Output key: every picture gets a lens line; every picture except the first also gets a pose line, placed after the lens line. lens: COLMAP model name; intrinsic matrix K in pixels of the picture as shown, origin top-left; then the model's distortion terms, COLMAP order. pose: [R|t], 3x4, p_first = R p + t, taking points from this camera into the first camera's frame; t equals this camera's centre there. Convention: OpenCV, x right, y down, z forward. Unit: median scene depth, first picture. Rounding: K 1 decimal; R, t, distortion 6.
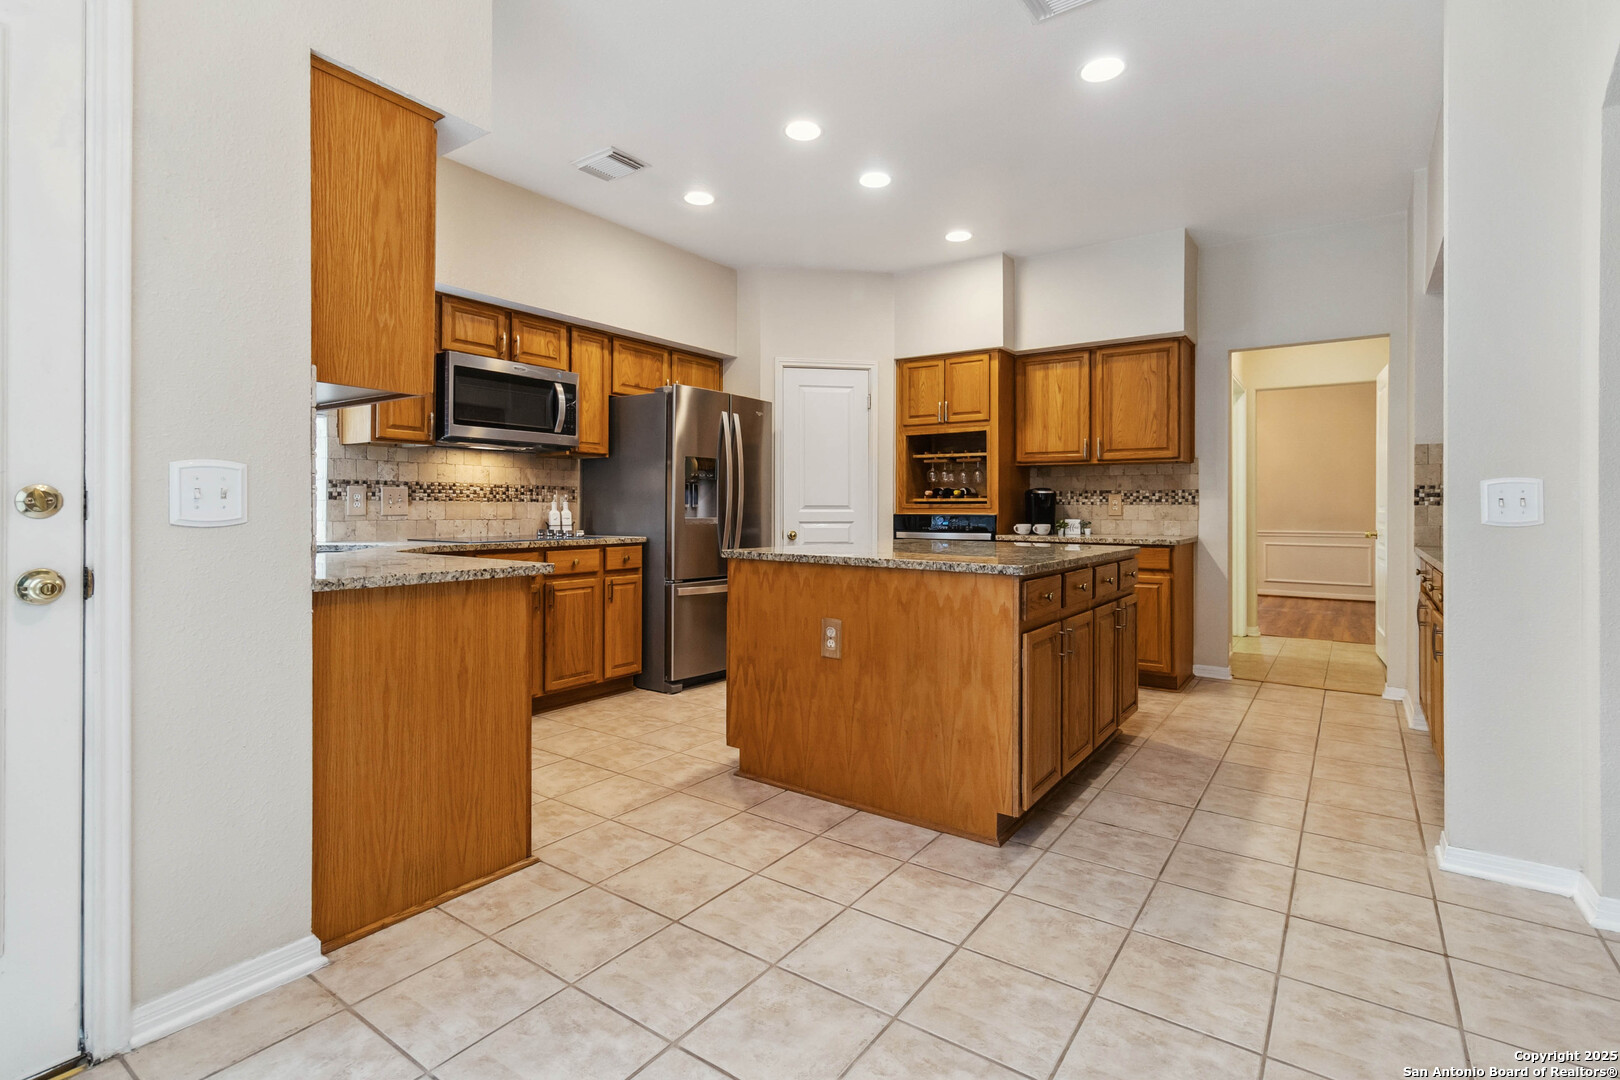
lens RADIAL K [[768.9, 0, 821.5], [0, 768.9, 507.4], [0, 0, 1]] dist [0.001395, 0.000708]
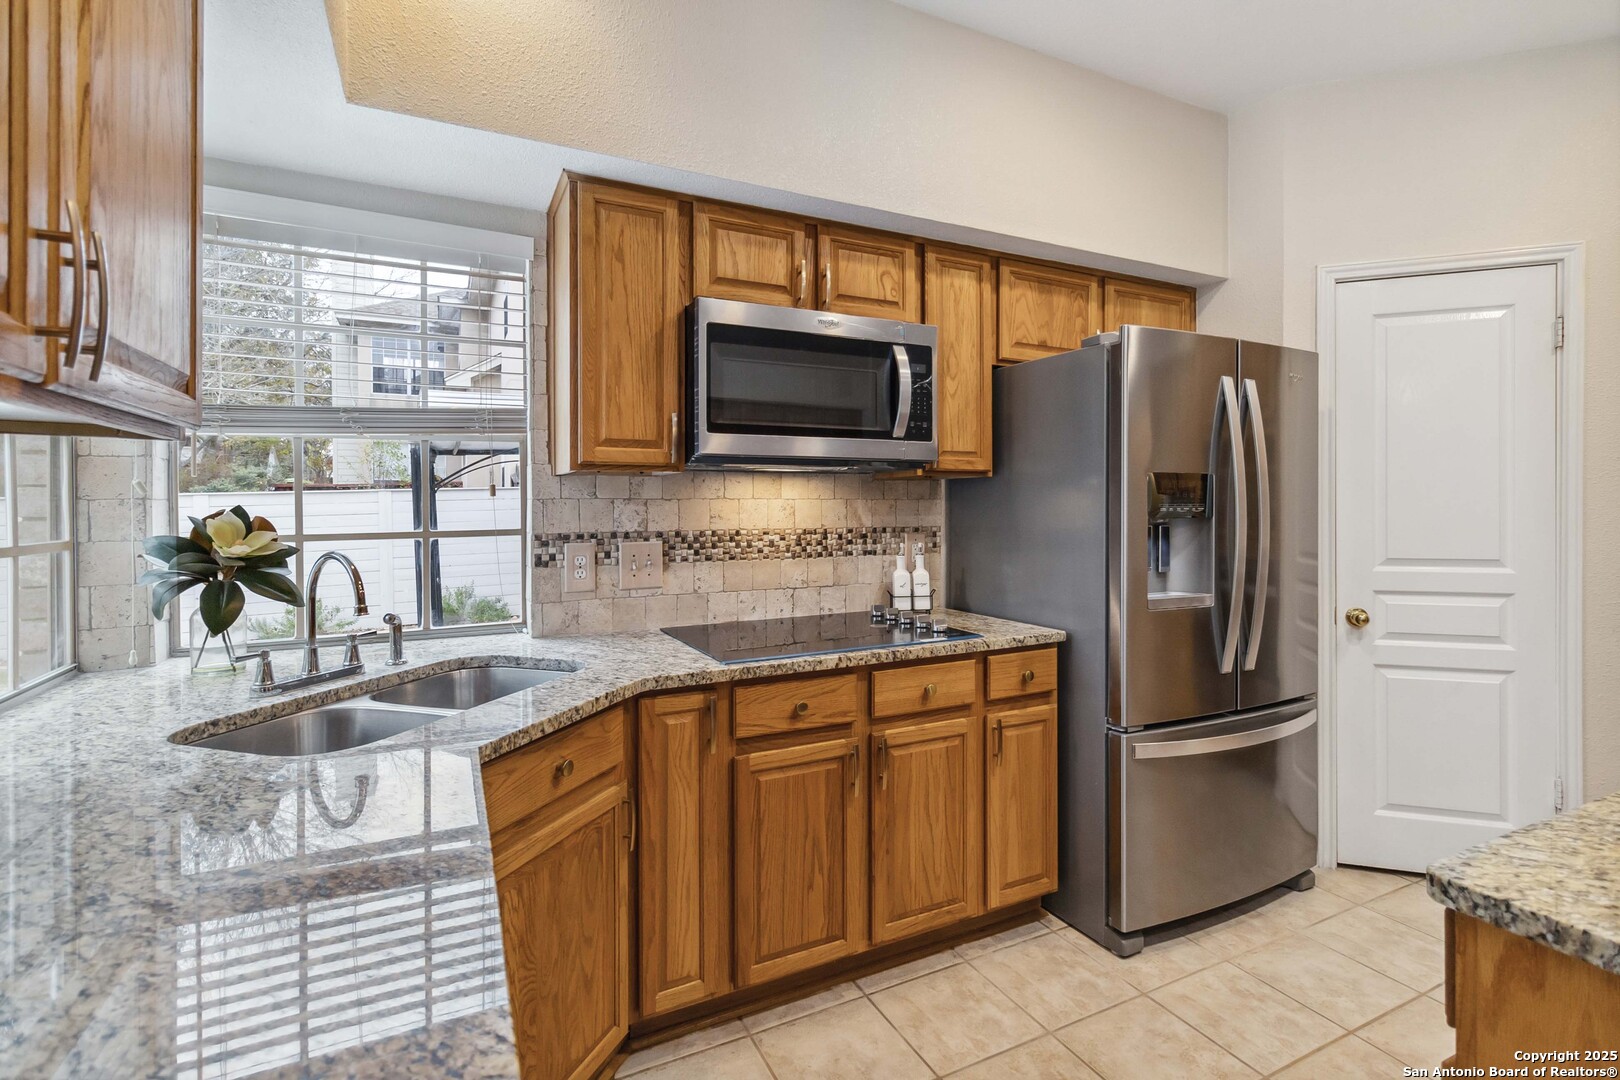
lens RADIAL K [[768.9, 0, 819.7], [0, 768.9, 508.9], [0, 0, 1]] dist [0.001395, 0.000708]
pose [[0.879807, -0.004361, -0.475311, -0.139230], [0.007738, 0.999957, 0.005150, -0.051410], [0.475268, -0.008209, 0.879803, 0.512443]]
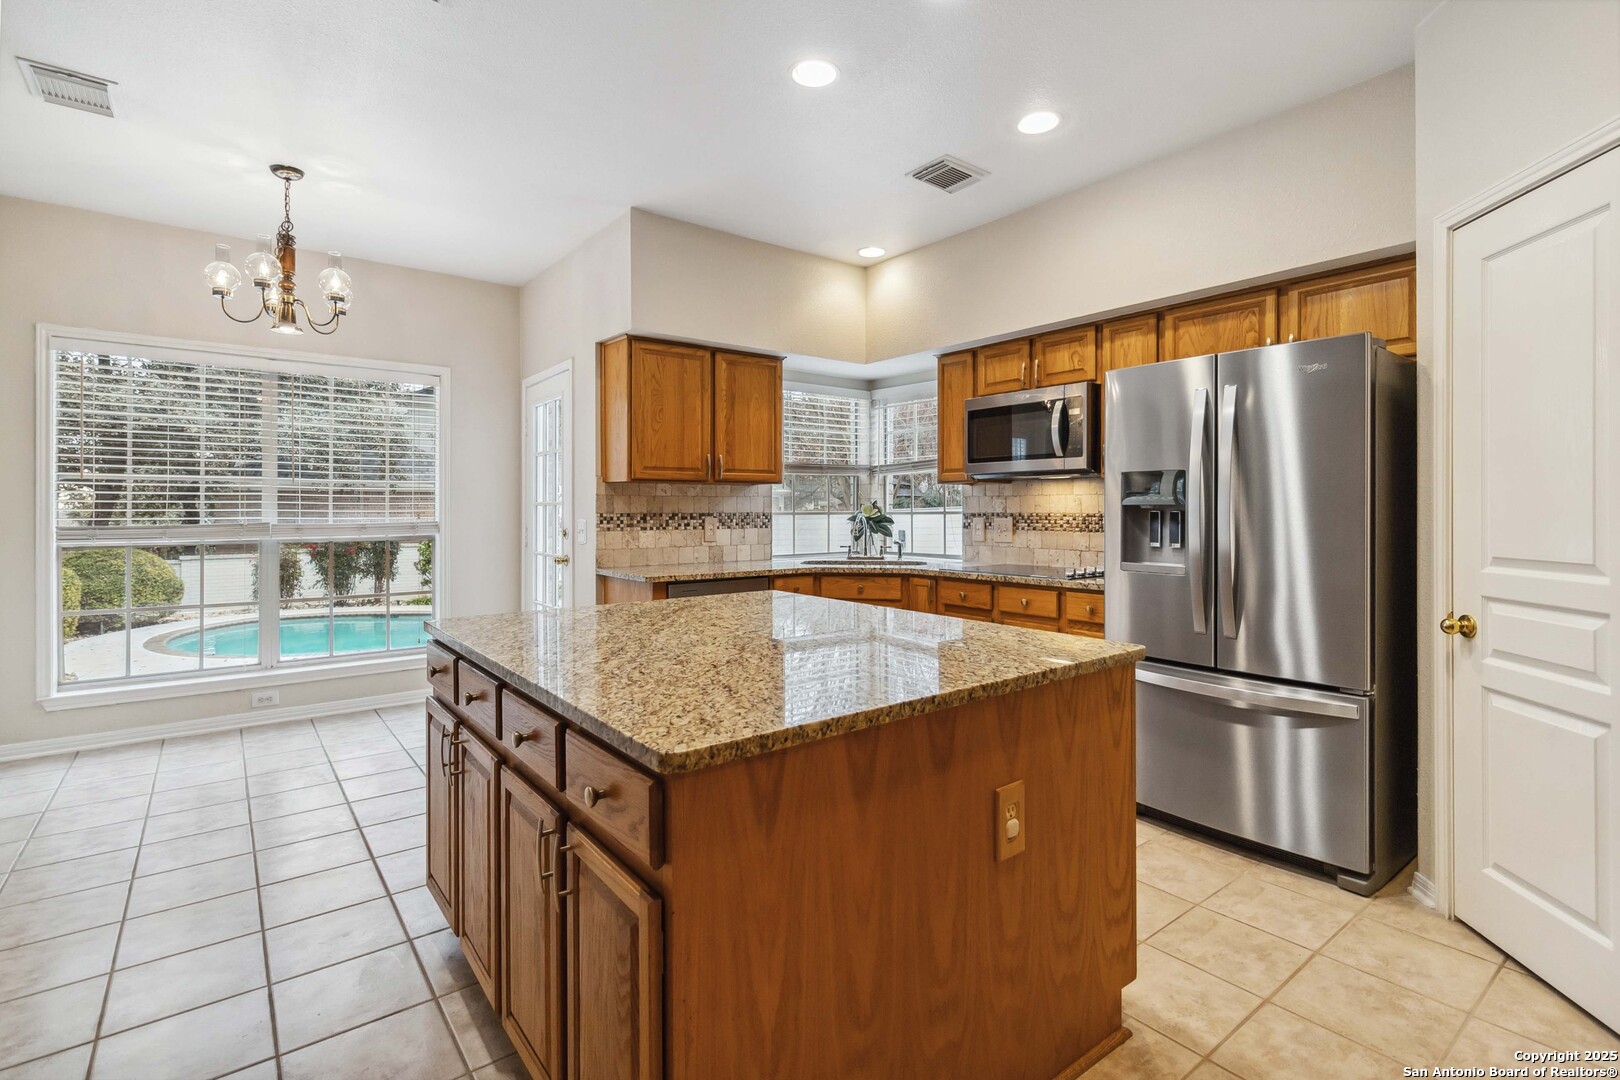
lens RADIAL K [[768.9, 0, 814.3], [0, 768.9, 515.4], [0, 0, 1]] dist [0.001395, 0.000708]
pose [[-0.294181, 0.003952, -0.955742, 0.606323], [0.000113, 0.999992, 0.004100, -0.033607], [0.955750, 0.001098, -0.294179, 1.018532]]
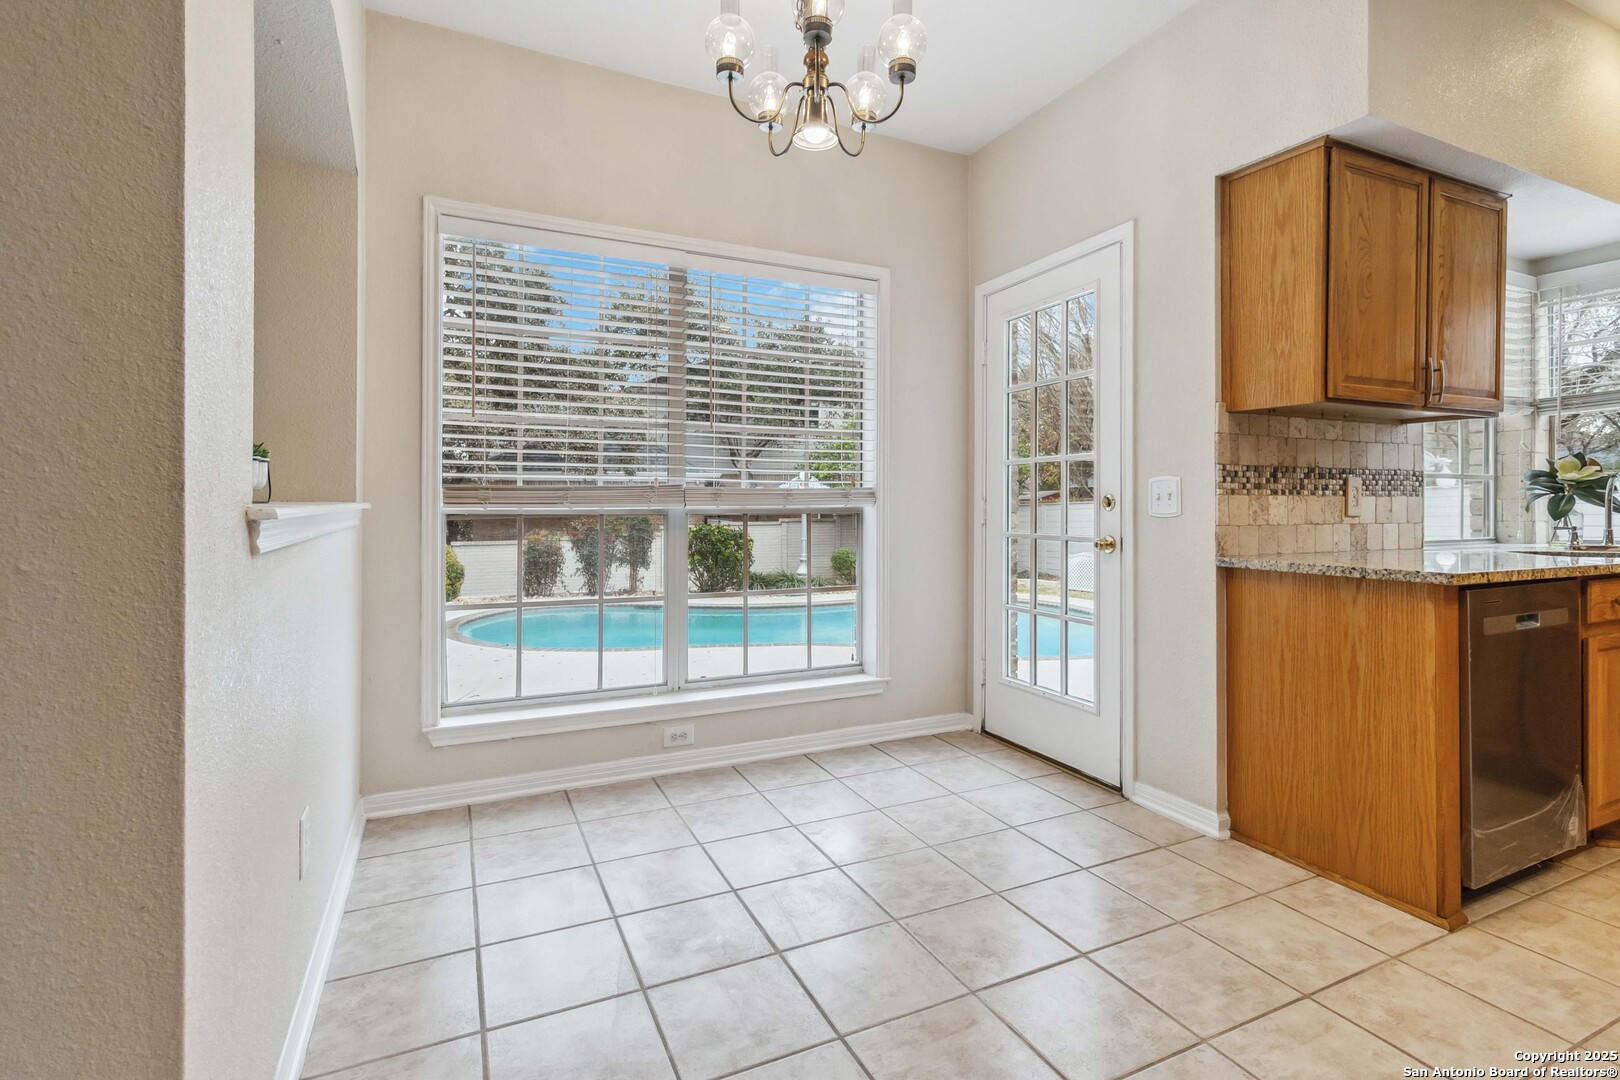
lens RADIAL K [[768.9, 0, 811.6], [0, 768.9, 506.8], [0, 0, 1]] dist [0.001395, 0.000708]
pose [[-0.499187, -0.002596, -0.866491, 0.396406], [-0.002713, 0.999995, -0.001434, 0.003132], [0.866490, 0.001635, -0.499191, 0.464233]]
